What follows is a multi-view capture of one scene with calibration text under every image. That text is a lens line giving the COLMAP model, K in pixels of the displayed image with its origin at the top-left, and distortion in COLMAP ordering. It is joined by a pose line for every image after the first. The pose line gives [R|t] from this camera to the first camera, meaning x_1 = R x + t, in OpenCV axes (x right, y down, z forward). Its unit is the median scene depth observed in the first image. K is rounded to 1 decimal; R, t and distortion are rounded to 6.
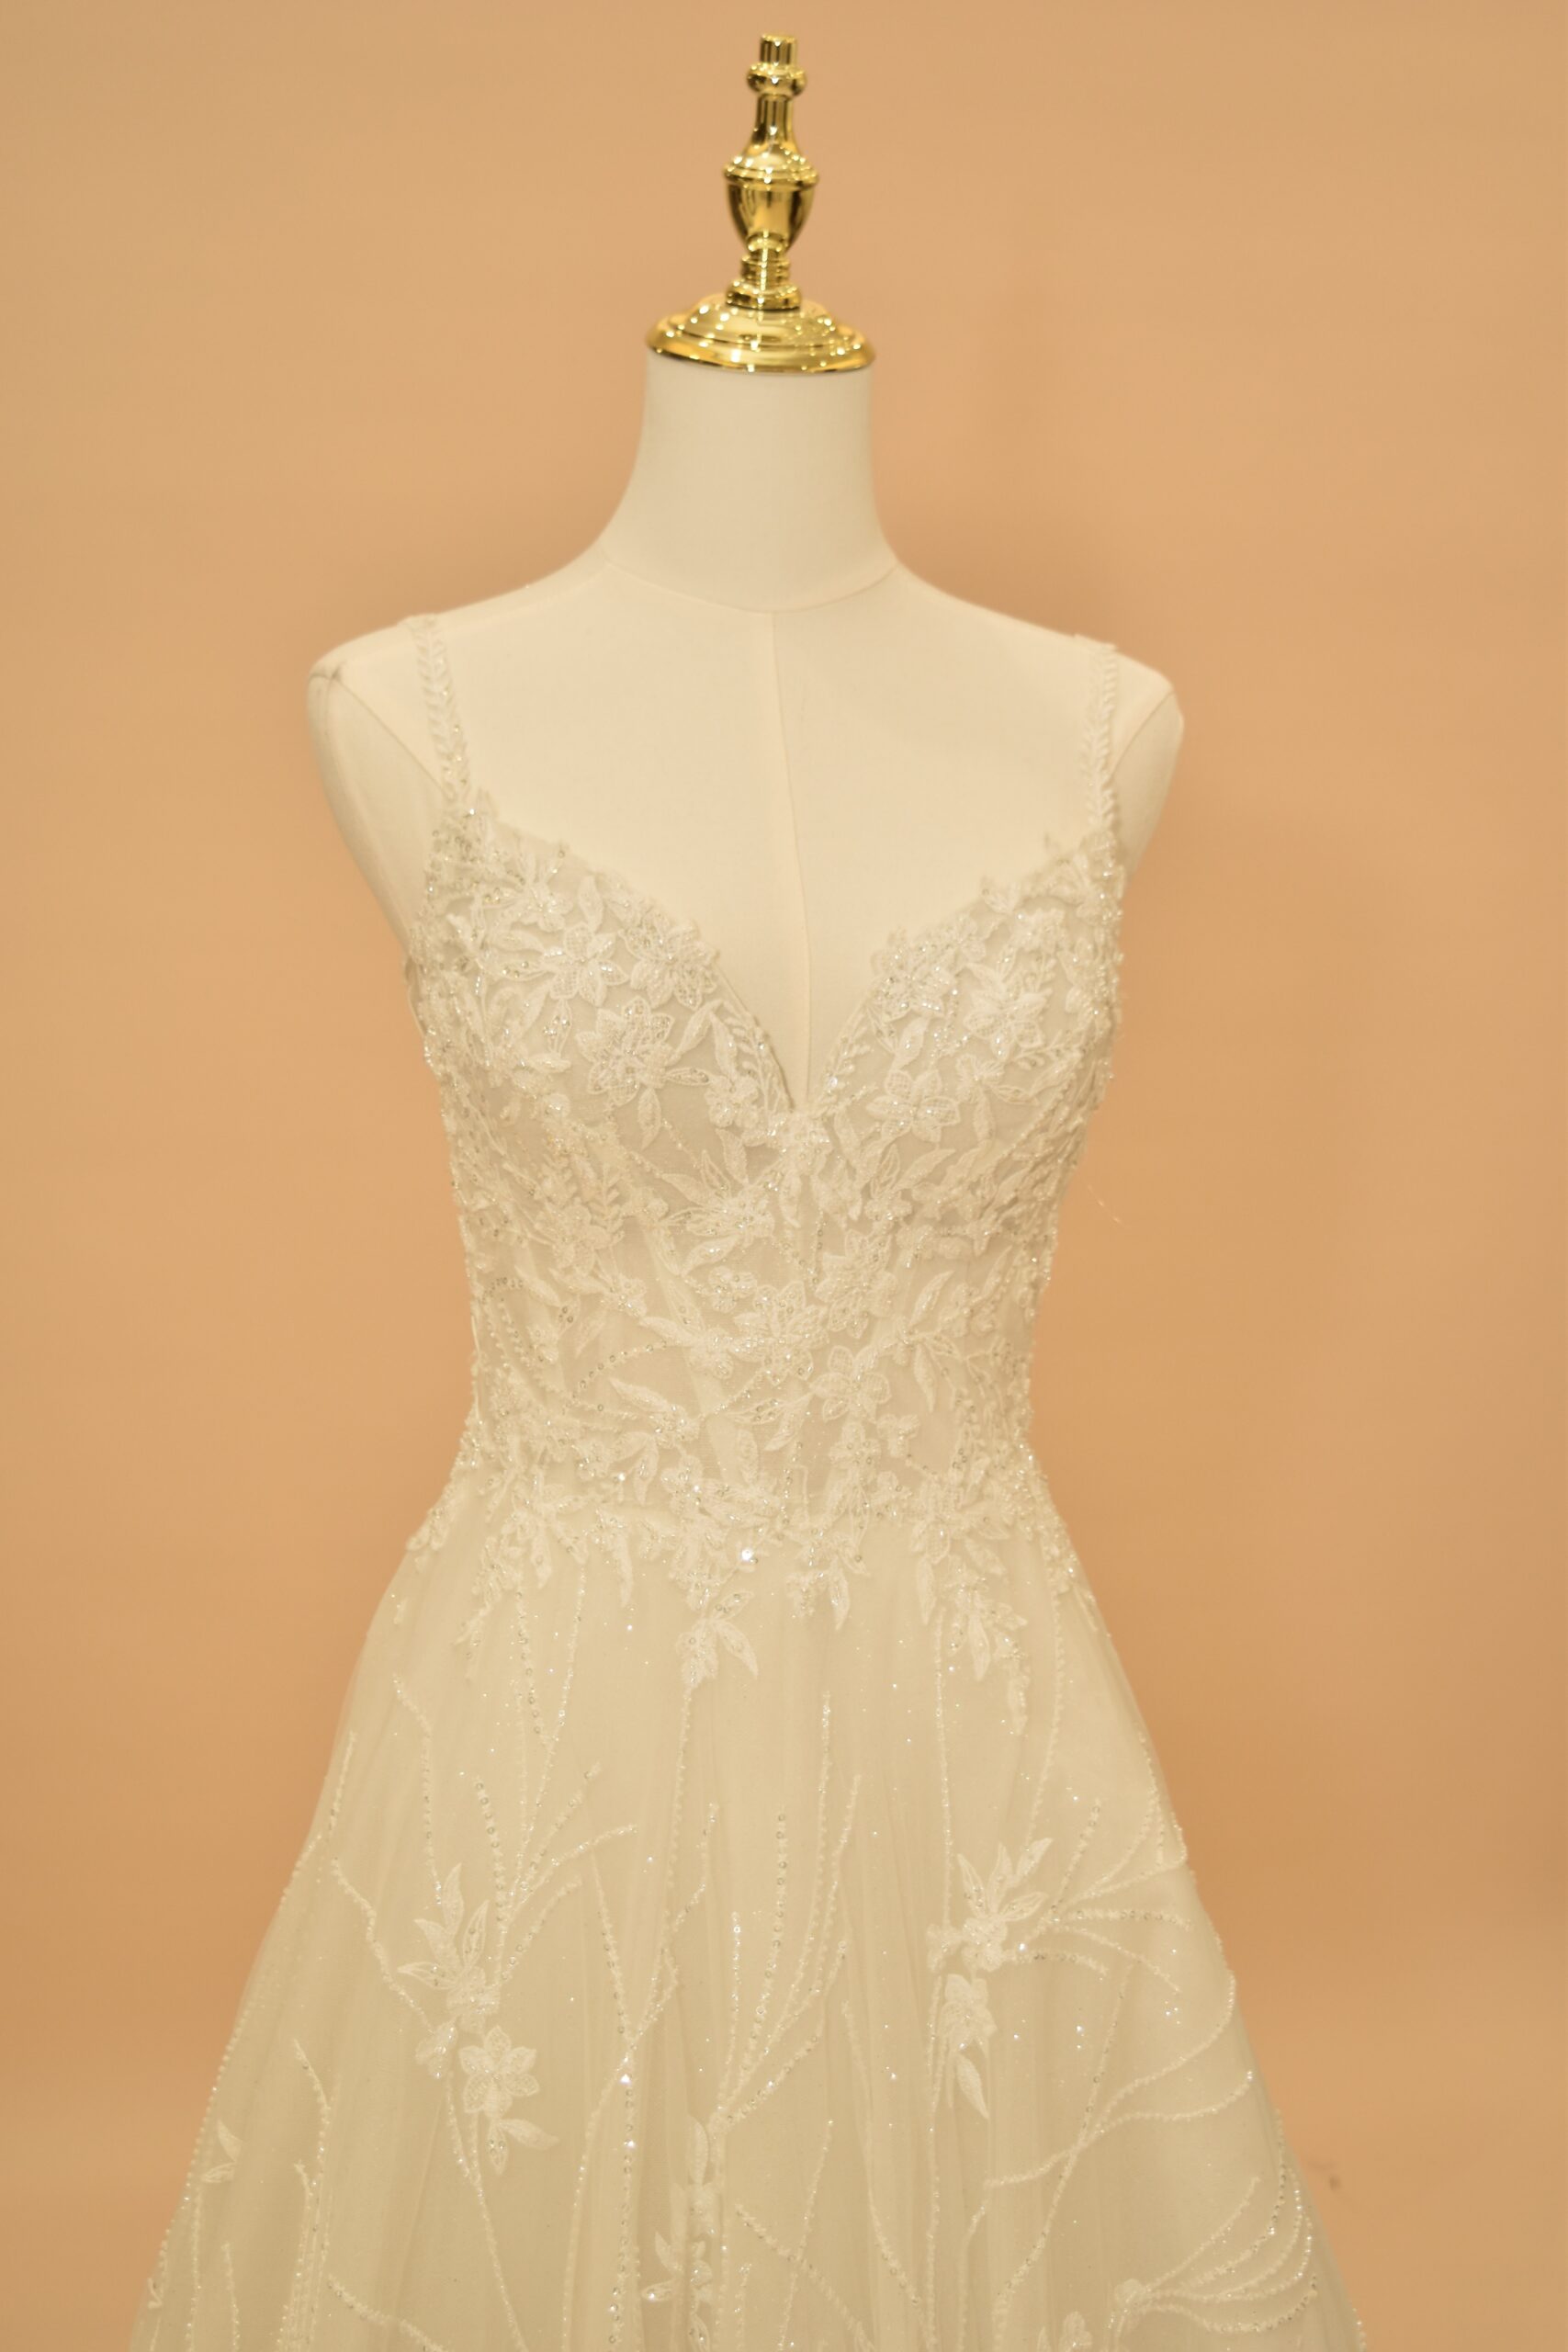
lens RADIAL K [[3412.8, 0, 826.0], [0, 3412.8, 1176.7], [0, 0, 1]] dist [-0.003155, -0.146831]
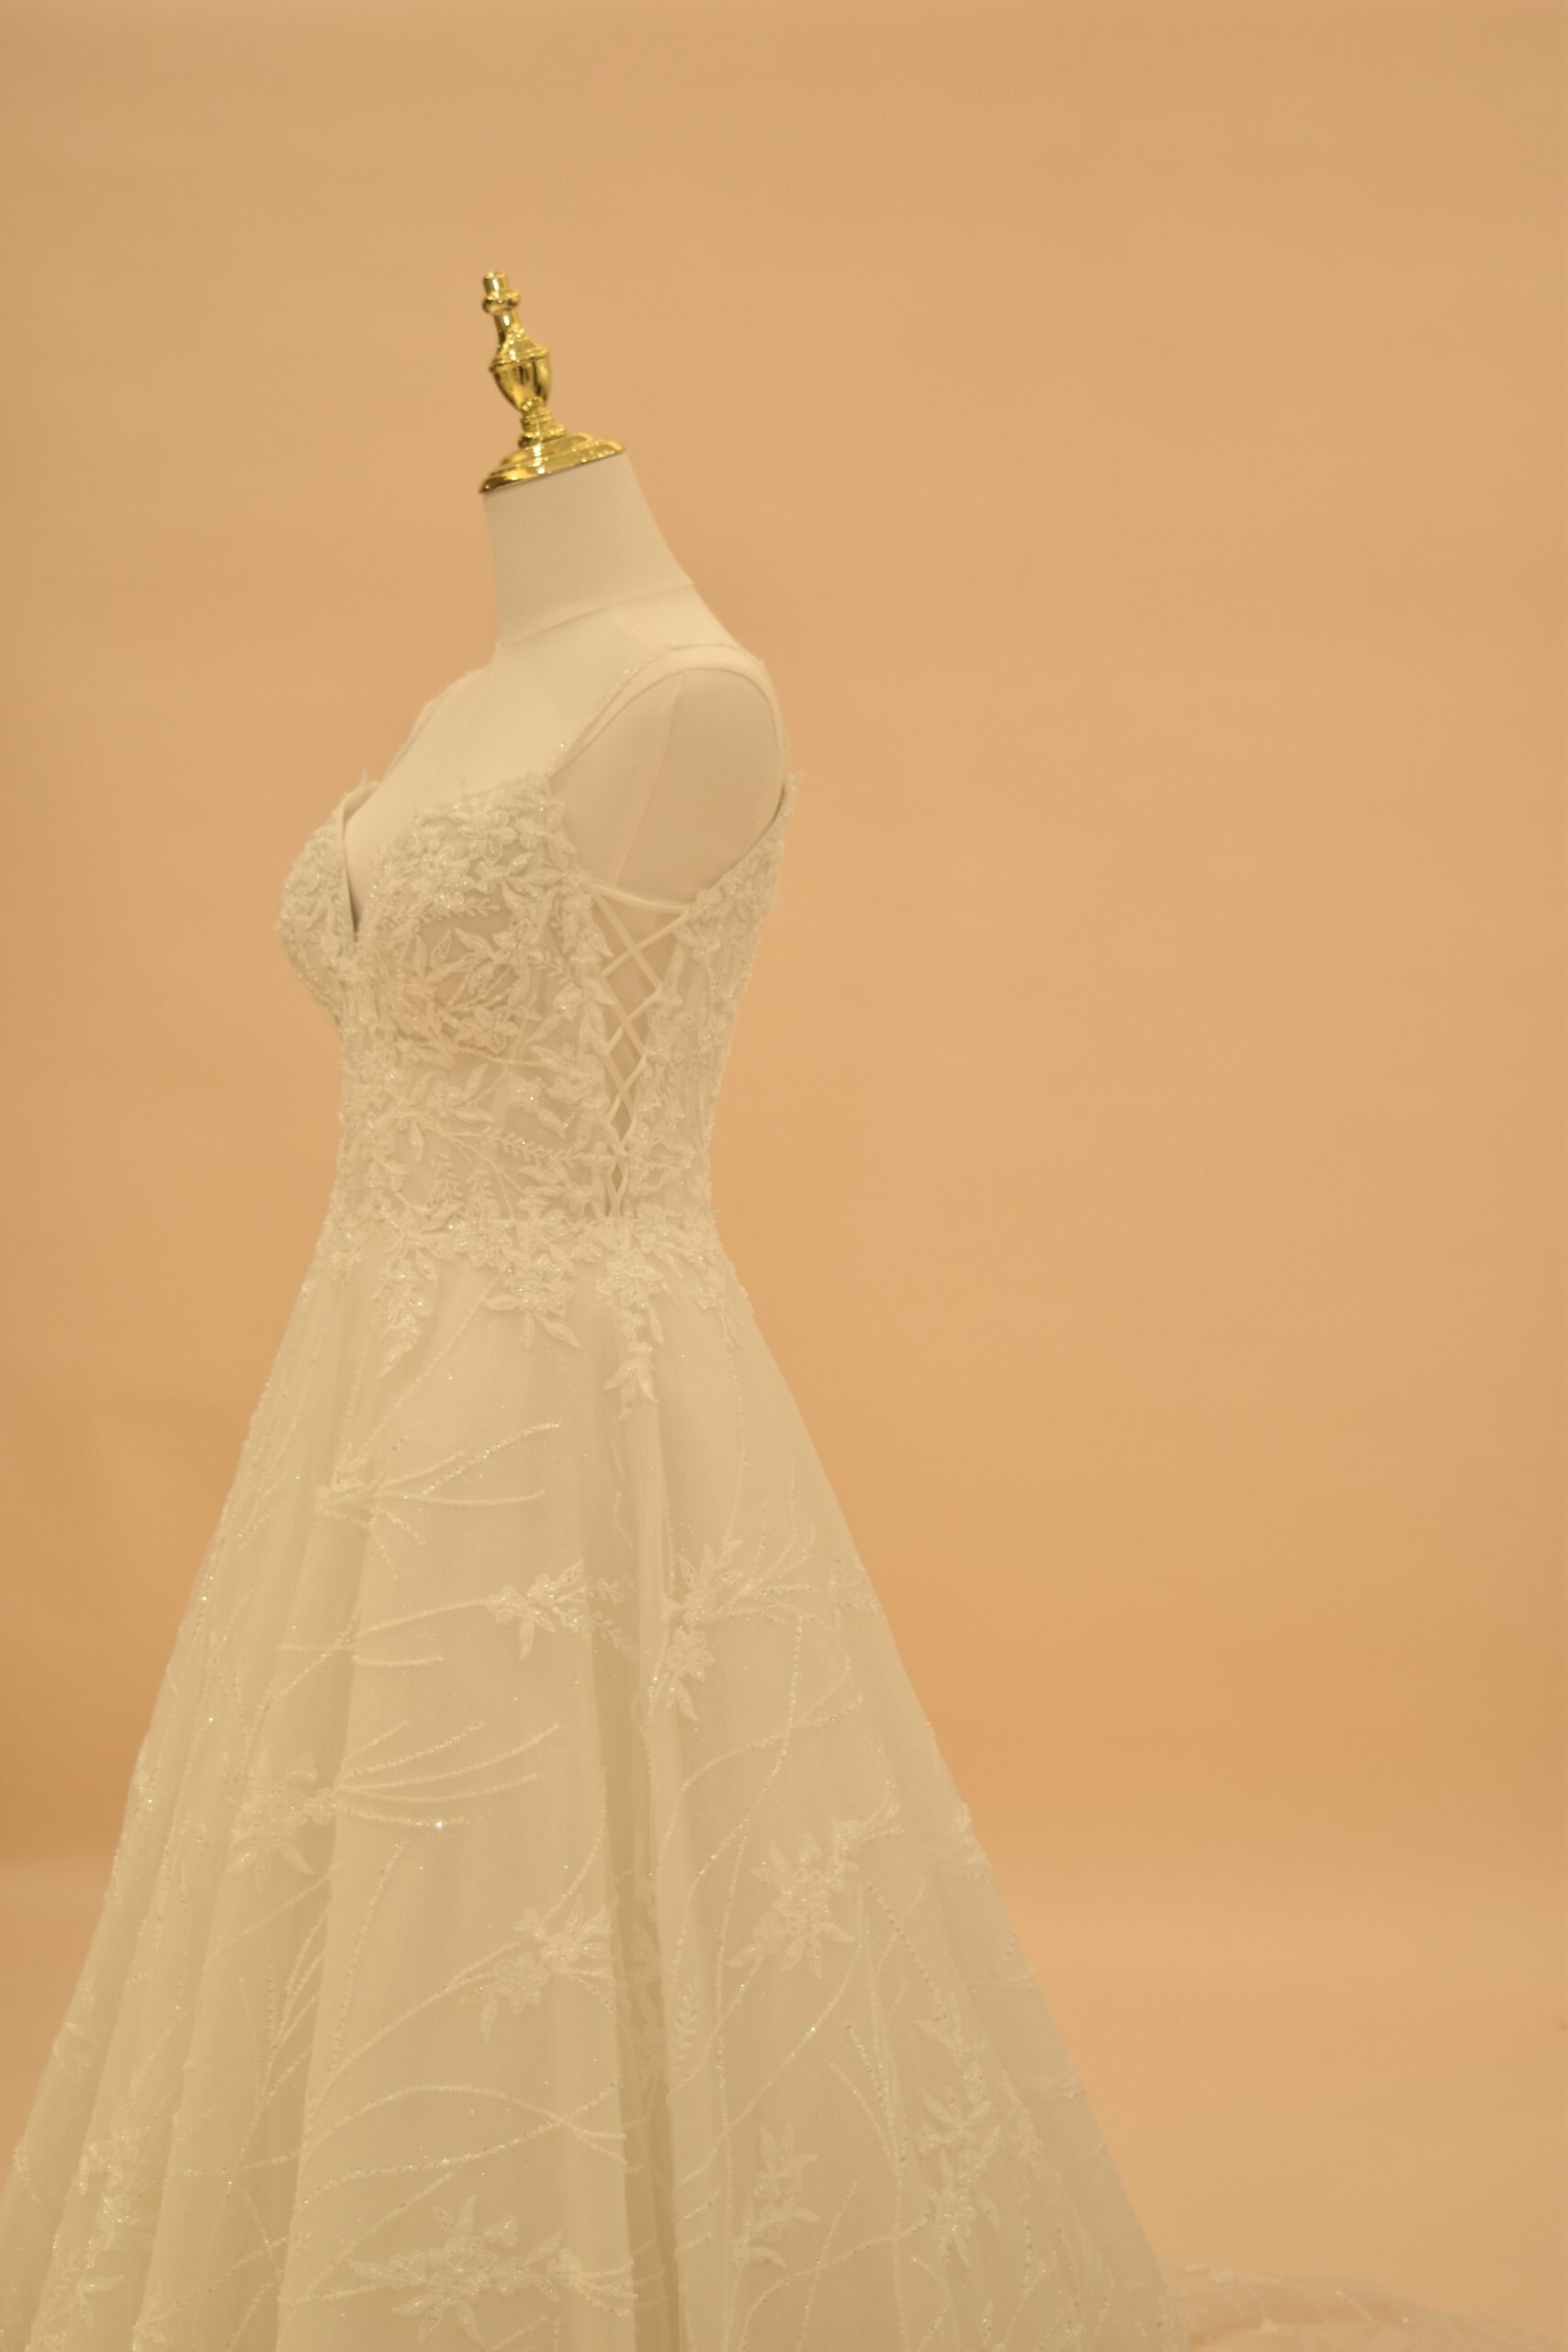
lens RADIAL K [[3412.8, 0, 826.0], [0, 3412.8, 1176.7], [0, 0, 1]] dist [-0.003155, -0.146831]
pose [[0.342487, 0.055699, -0.937870, 1.532908], [-0.116048, 0.993105, 0.016601, 0.028697], [0.932328, 0.103152, 0.346589, 0.659828]]
